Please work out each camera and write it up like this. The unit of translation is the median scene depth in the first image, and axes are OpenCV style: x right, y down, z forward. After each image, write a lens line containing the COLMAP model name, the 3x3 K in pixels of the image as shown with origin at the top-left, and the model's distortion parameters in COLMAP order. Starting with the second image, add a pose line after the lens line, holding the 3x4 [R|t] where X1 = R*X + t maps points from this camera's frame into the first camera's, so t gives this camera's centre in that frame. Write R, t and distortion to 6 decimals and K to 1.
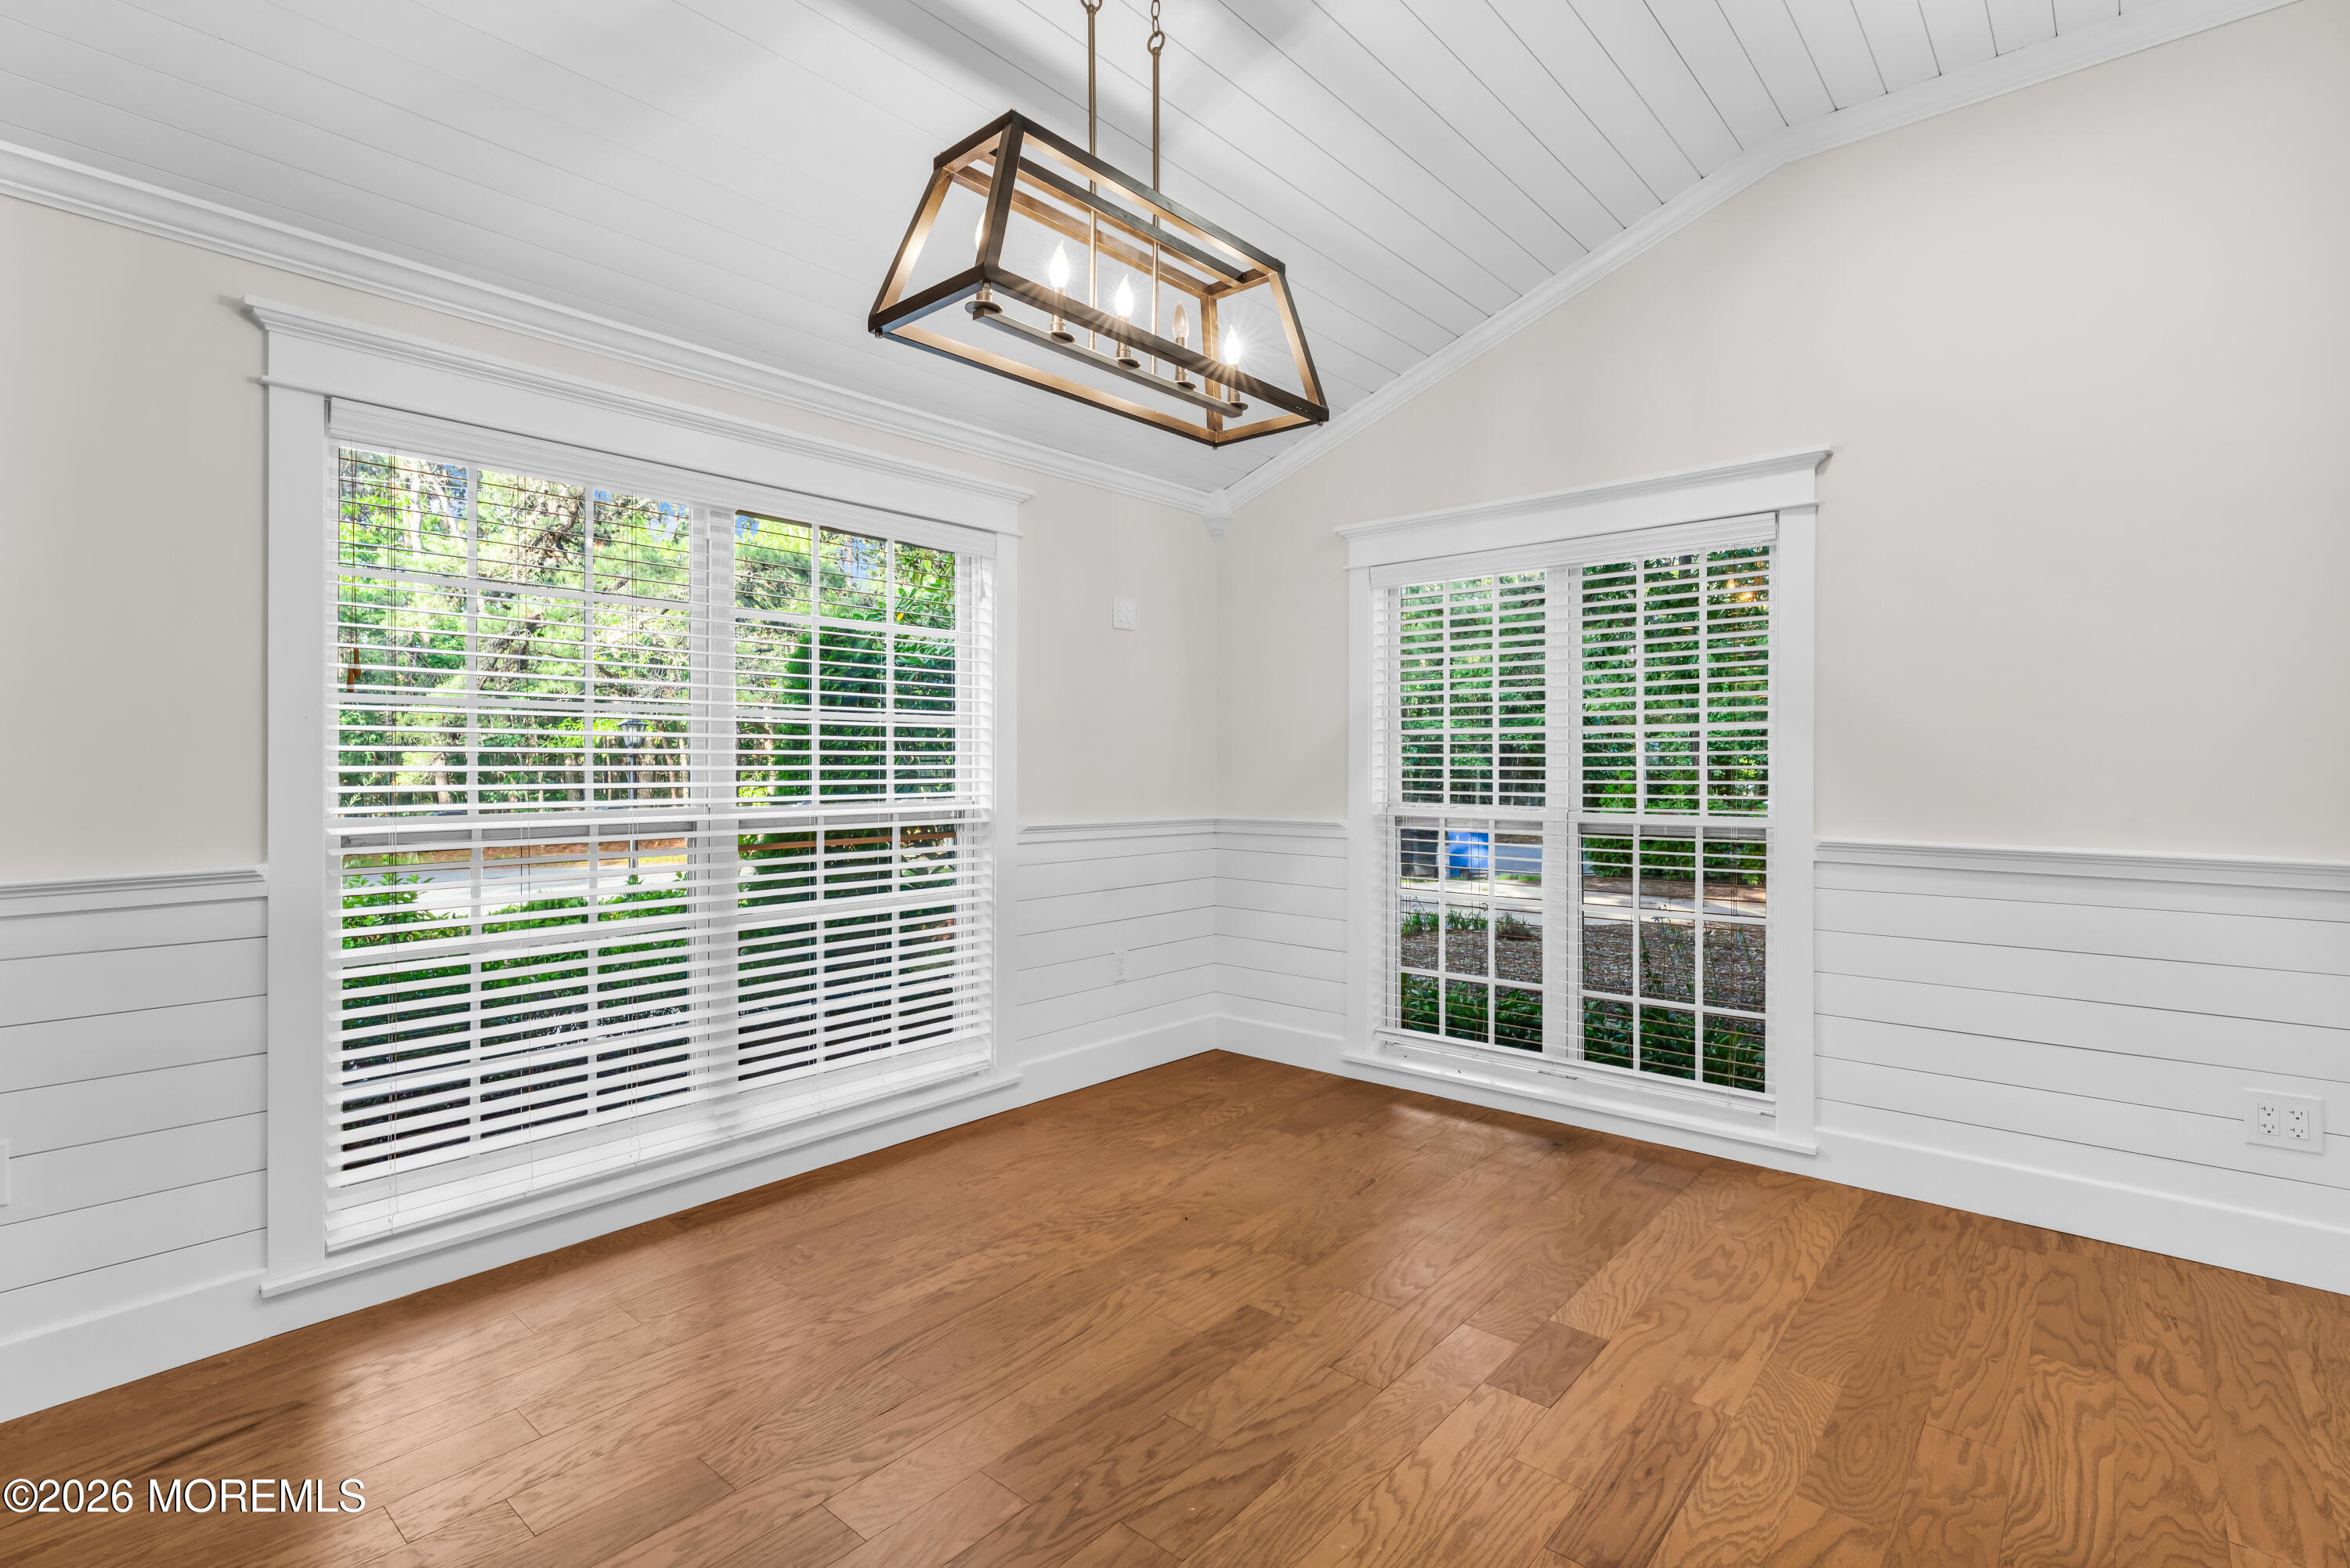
lens RADIAL K [[1107.1, 0, 1183.2], [0, 1107.1, 760.5], [0, 0, 1]] dist [-0.000264, 0.000399]
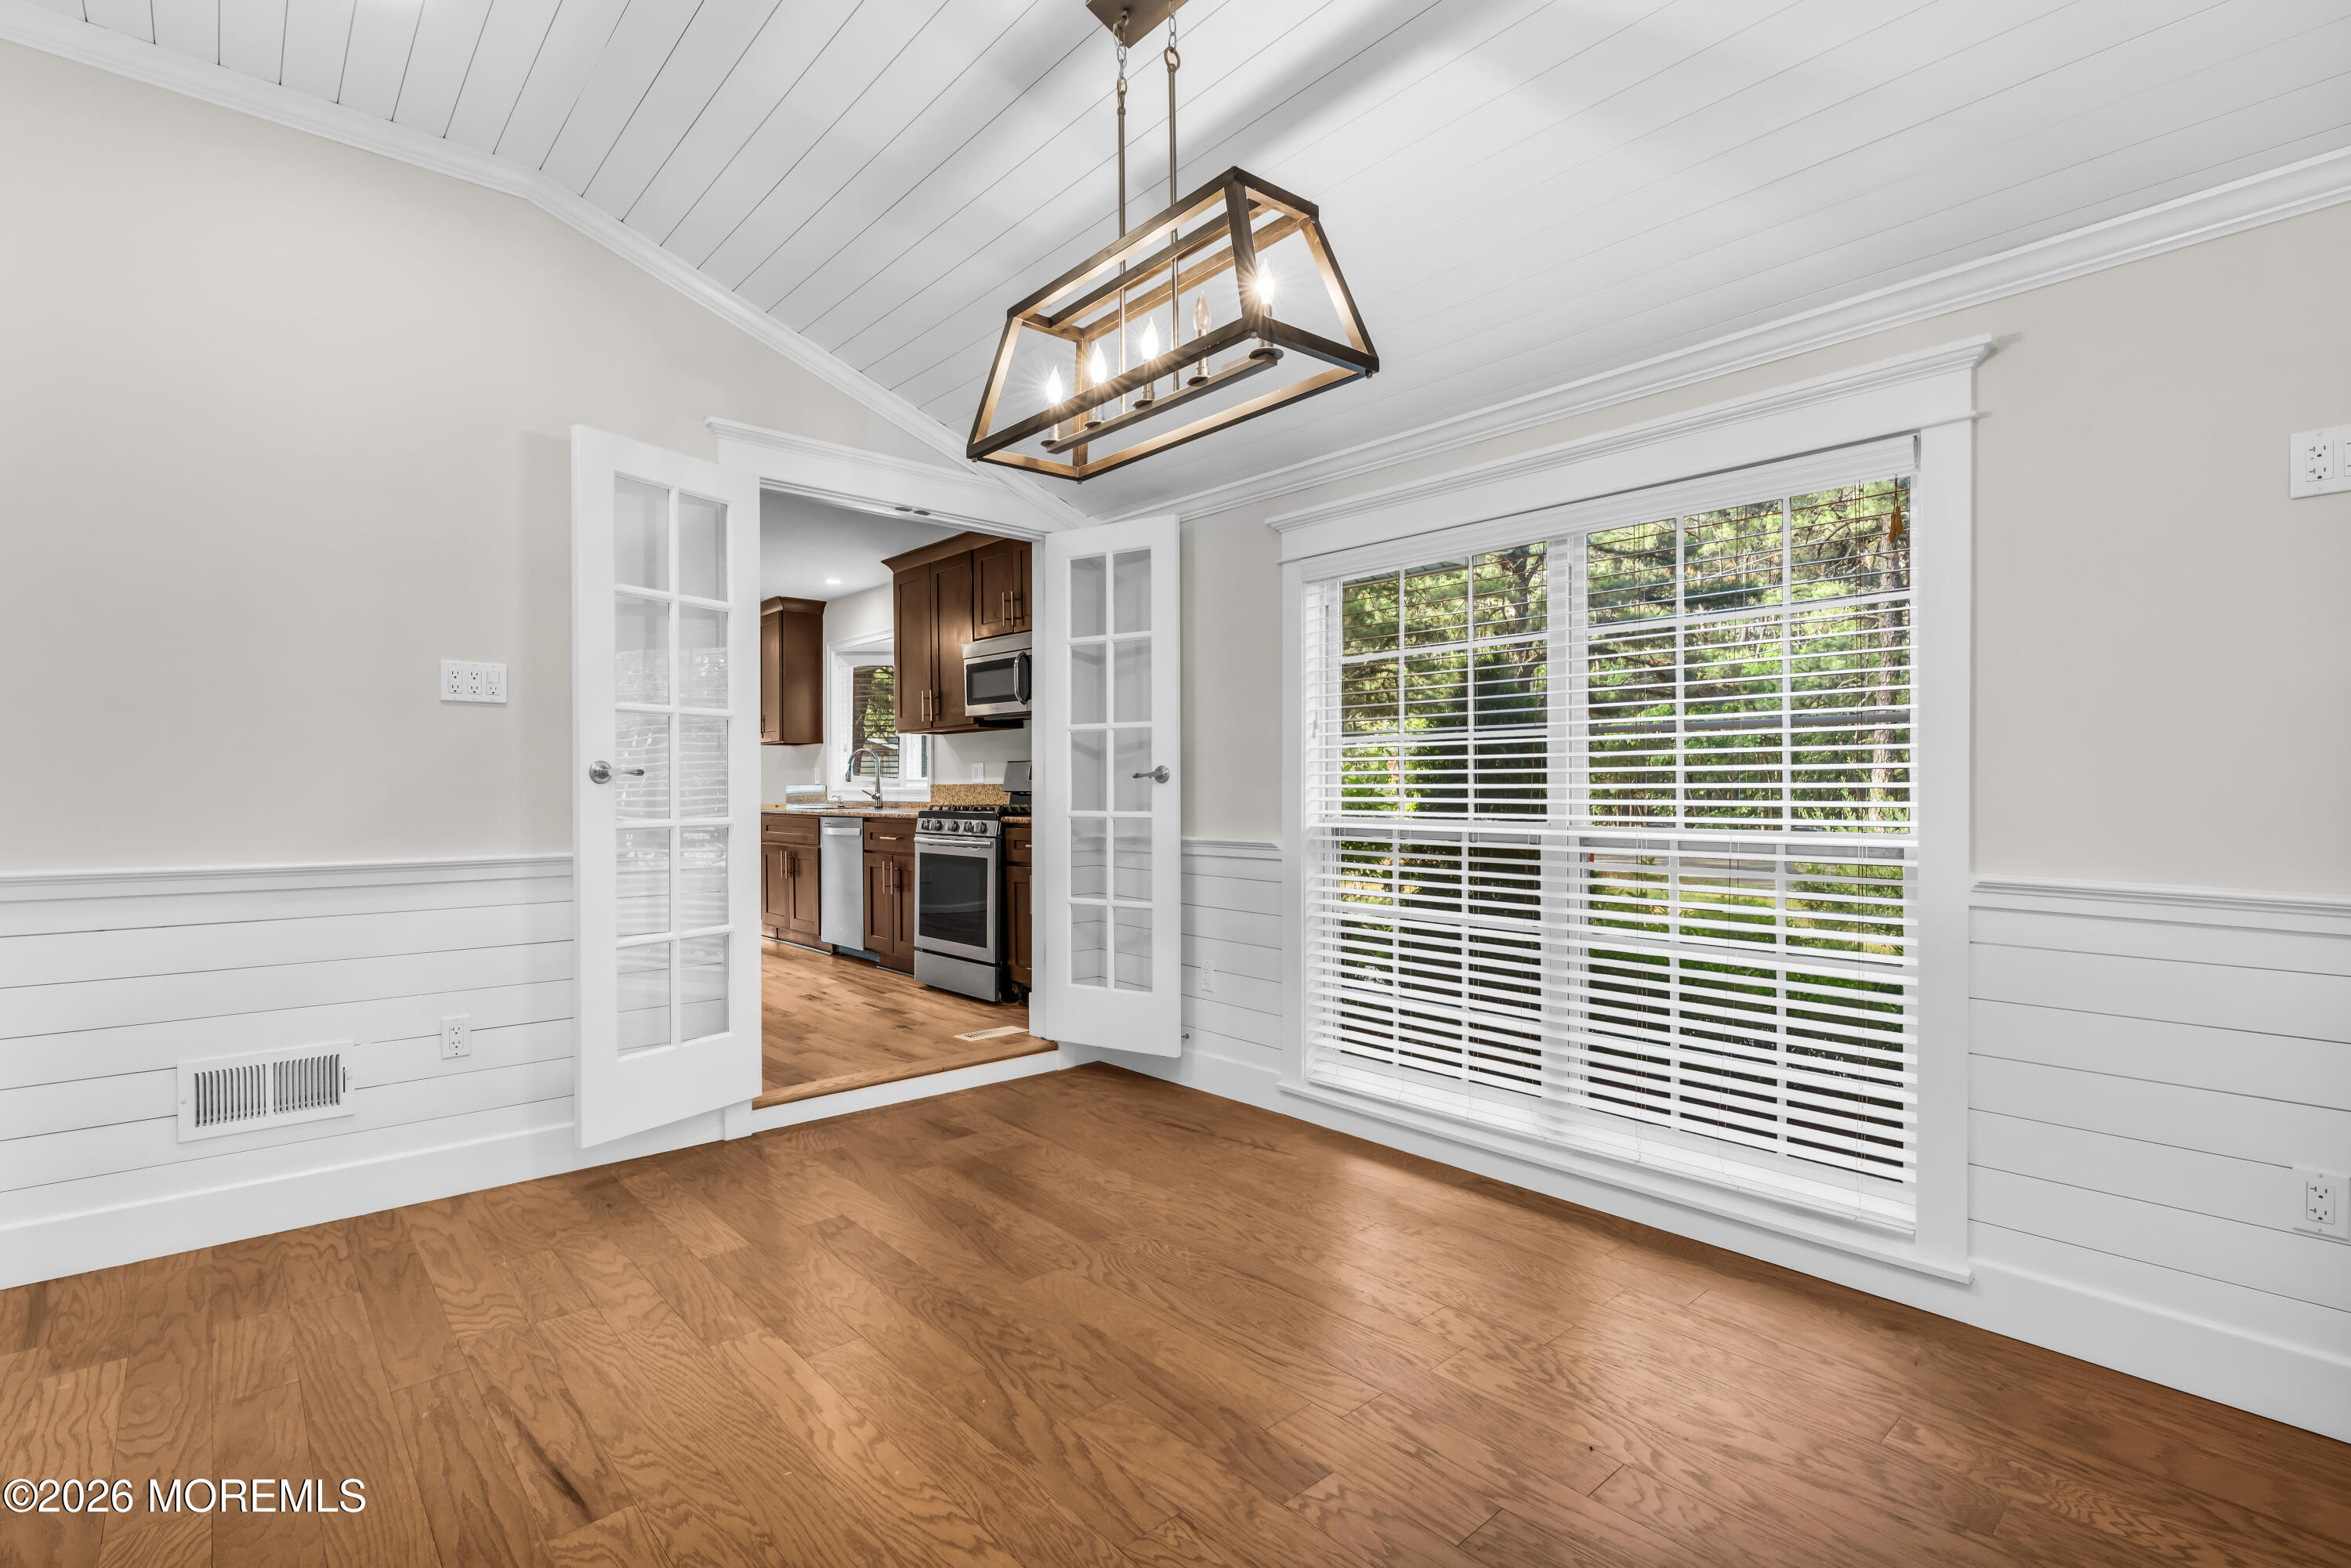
lens RADIAL K [[1105.1, 0, 1157.1], [0, 1105.1, 785.9], [0, 0, 1]] dist [0.003389, 0.000897]
pose [[-0.154961, 0.002175, -0.987918, 0.742641], [0.007269, 0.999973, 0.001061, 0.003032], [0.987894, -0.007017, -0.154973, 0.874884]]
